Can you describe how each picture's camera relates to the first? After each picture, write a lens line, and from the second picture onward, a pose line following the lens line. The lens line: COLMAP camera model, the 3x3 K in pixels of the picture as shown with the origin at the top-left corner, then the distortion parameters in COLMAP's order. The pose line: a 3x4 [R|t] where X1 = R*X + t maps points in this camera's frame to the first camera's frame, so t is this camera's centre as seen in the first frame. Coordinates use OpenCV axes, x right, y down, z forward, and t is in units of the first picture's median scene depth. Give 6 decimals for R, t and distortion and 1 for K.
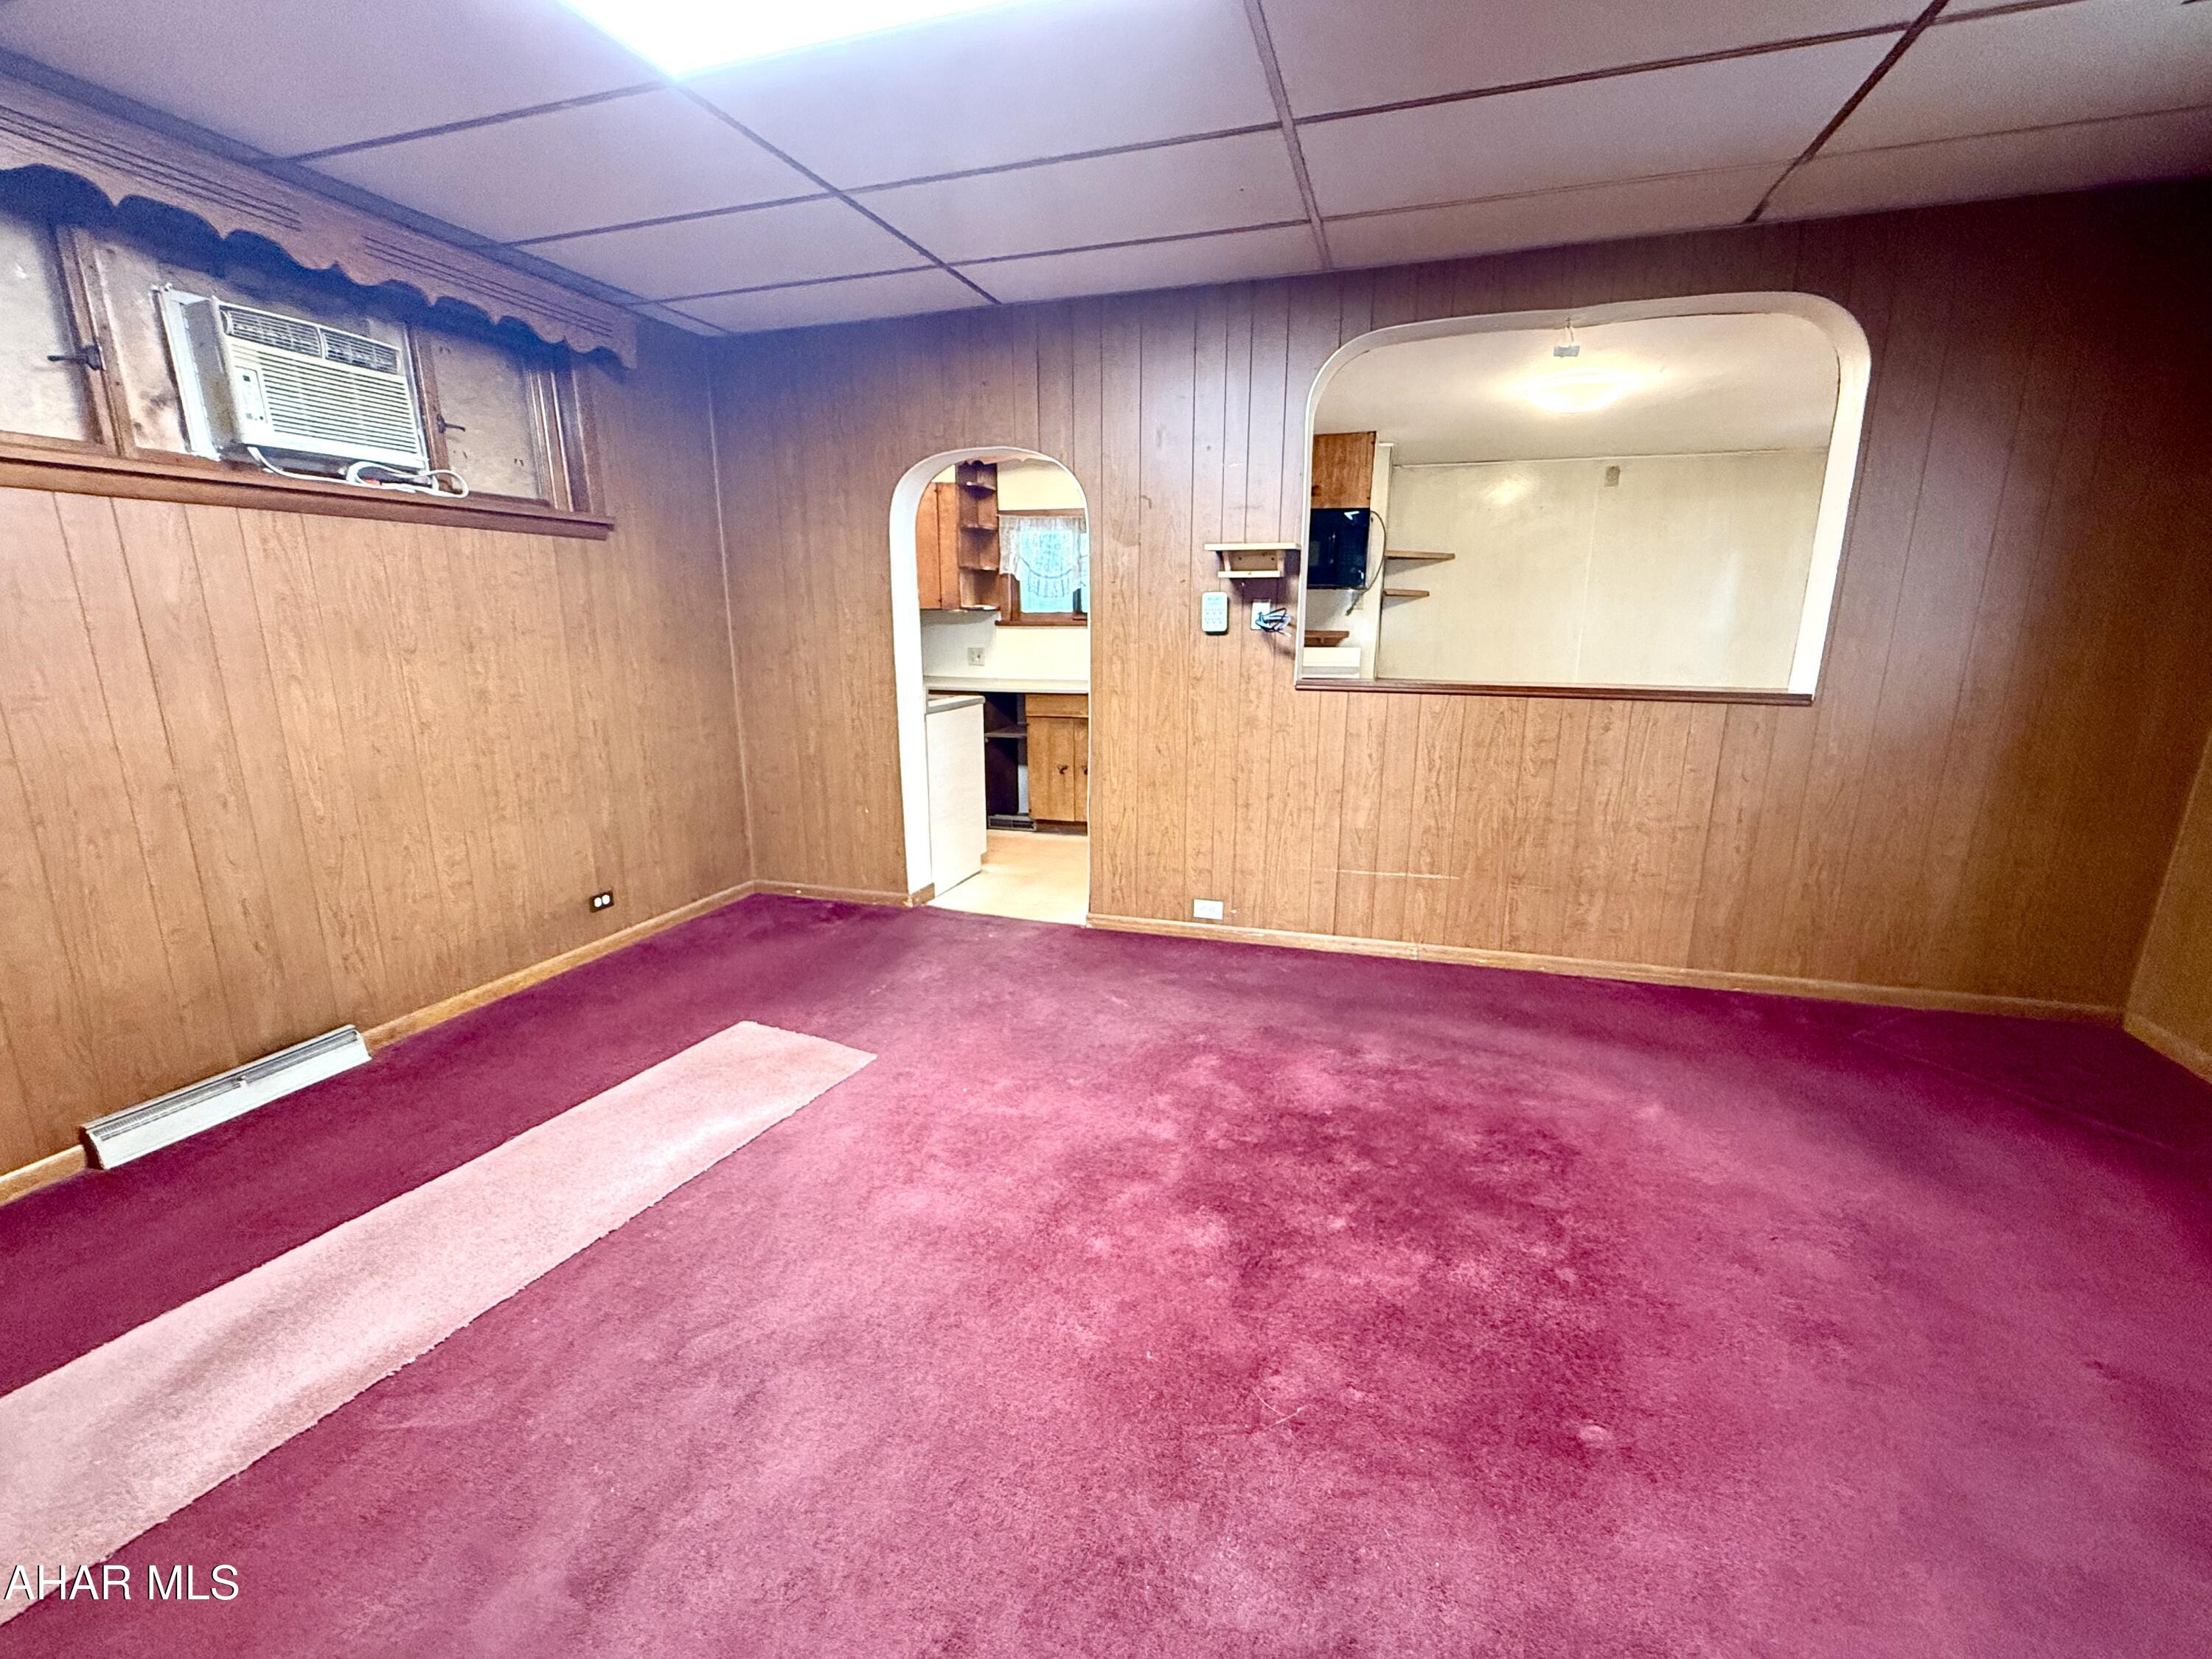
lens RADIAL K [[920.3, 0, 1115.9], [0, 920.3, 817.0], [0, 0, 1]] dist [0.009538, -0.000523]
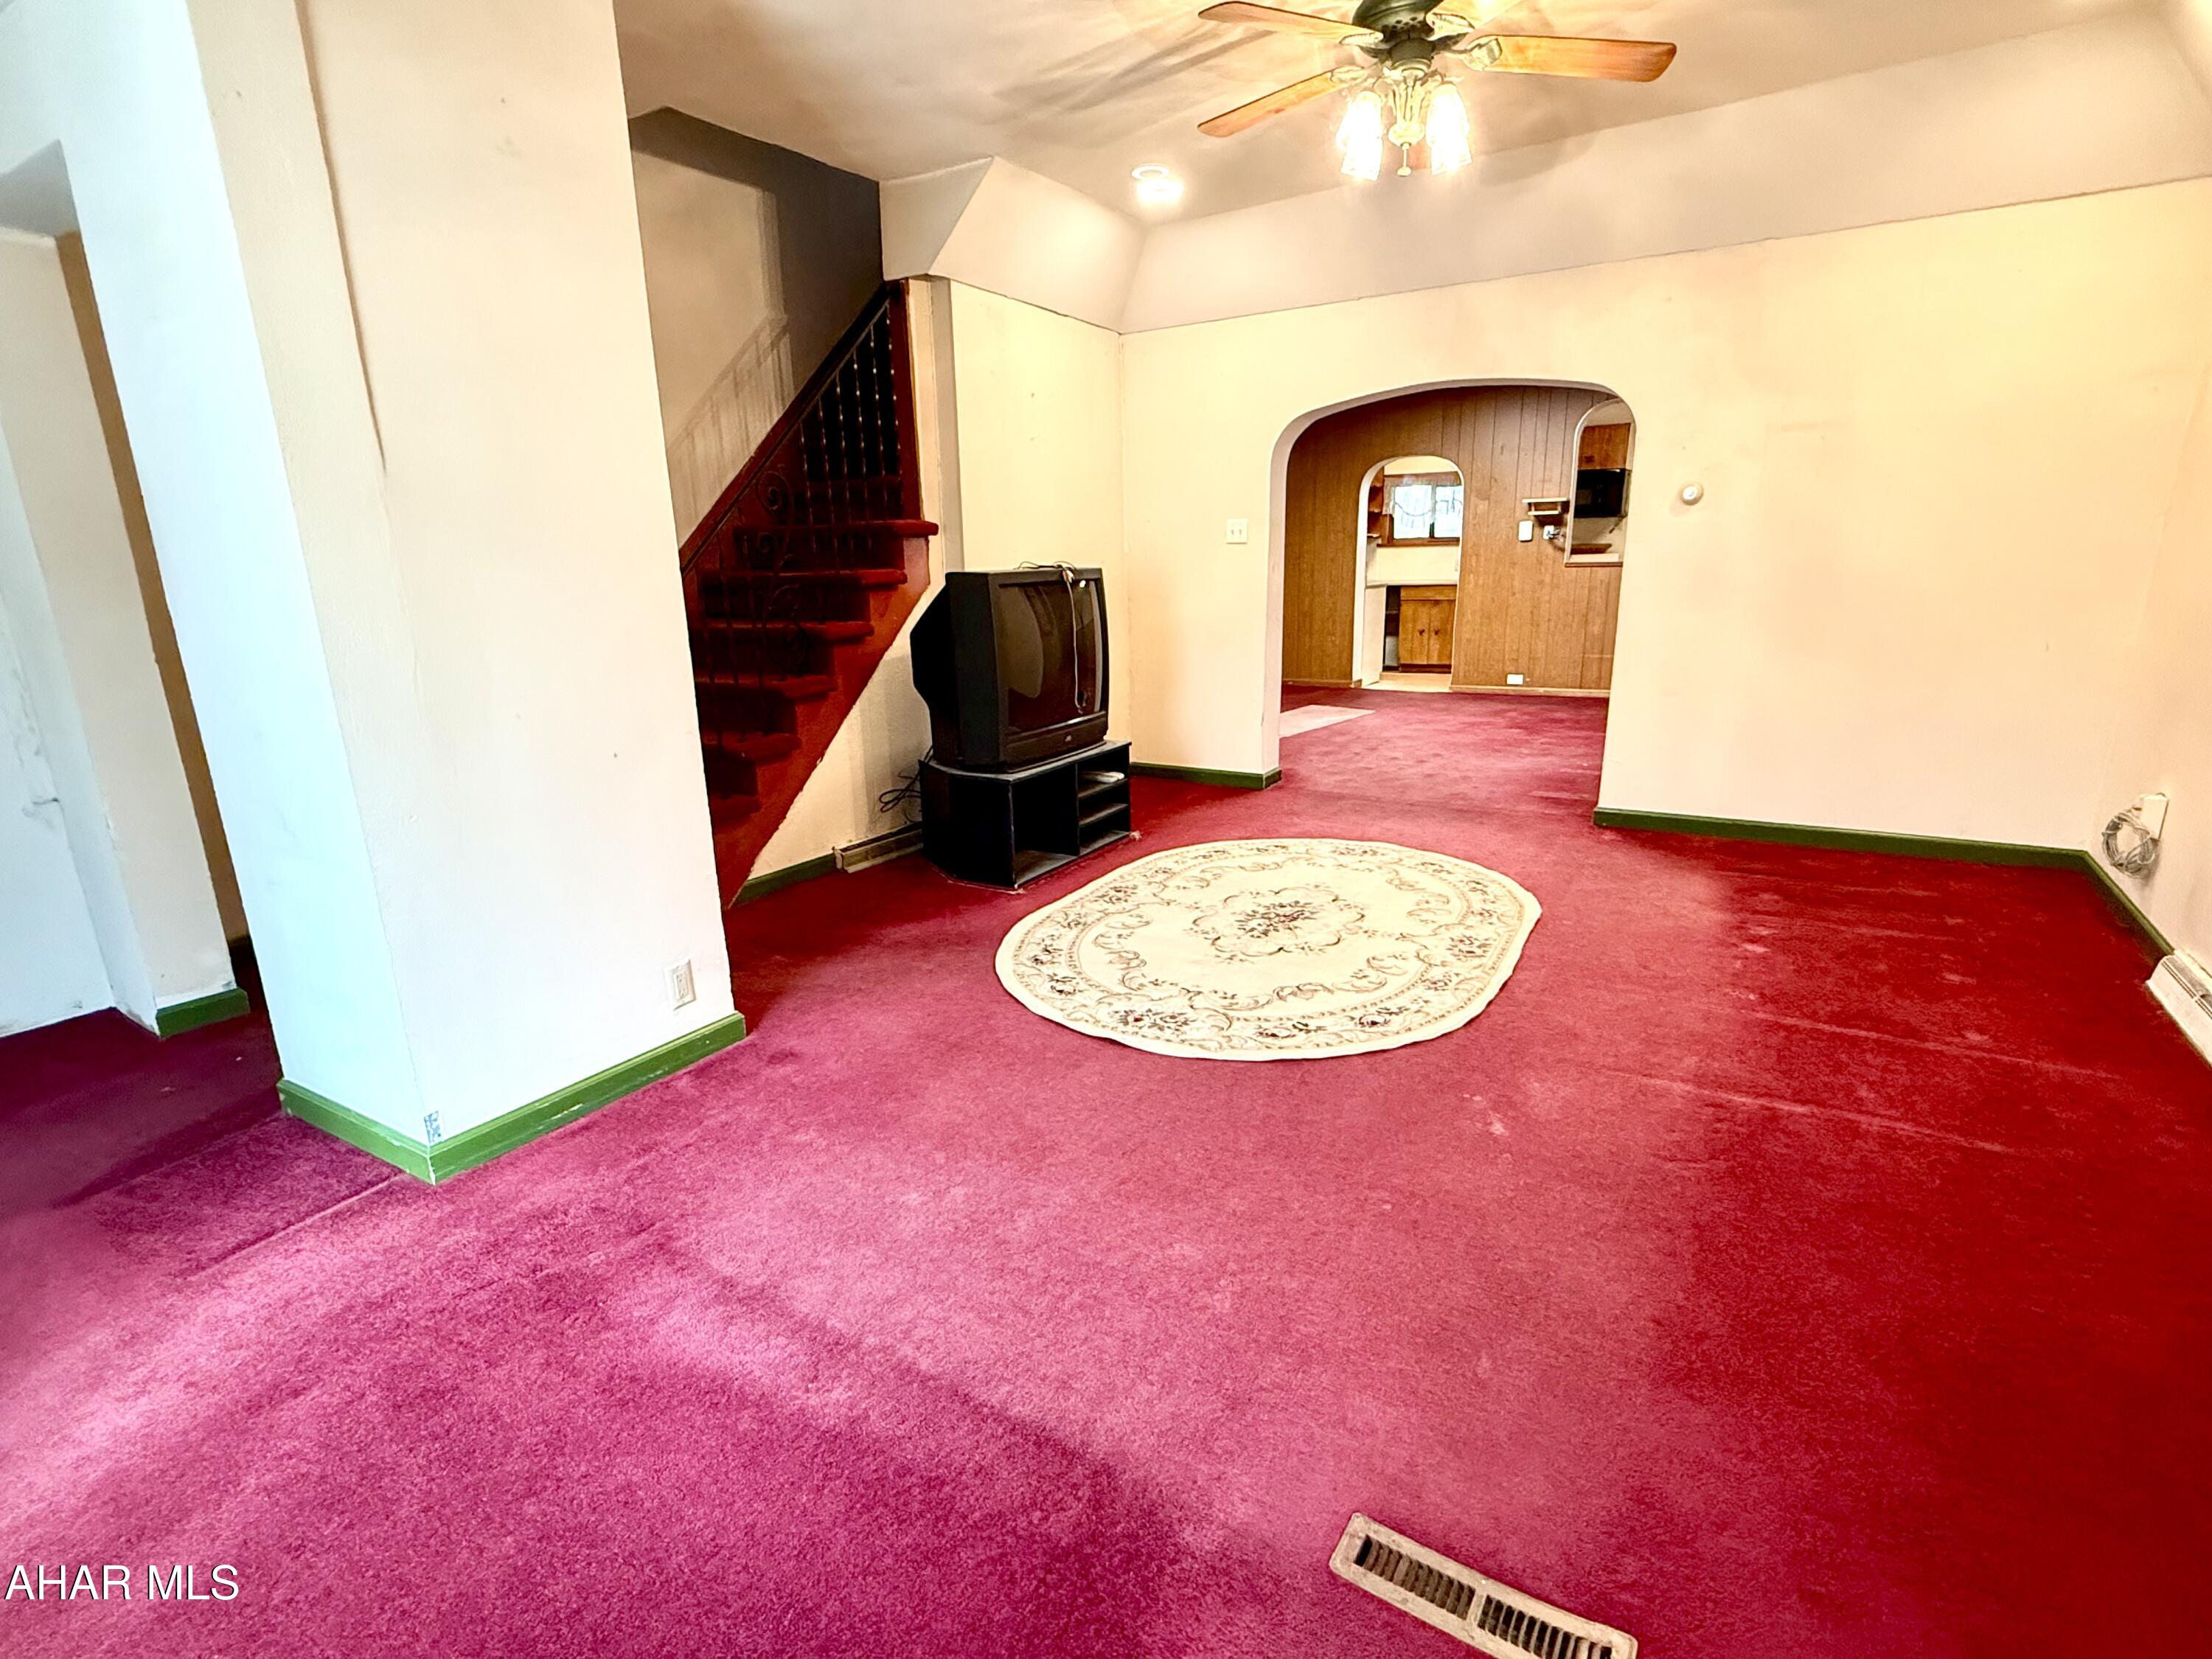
lens RADIAL K [[1078.9, 0, 1105.2], [0, 1078.9, 829.2], [0, 0, 1]] dist [-0.000390, 0.000070]
pose [[0.970383, 0.038198, -0.238532, -0.207197], [-0.030710, 0.998914, 0.035035, 0.393370], [0.239611, -0.026672, 0.970502, -1.612630]]
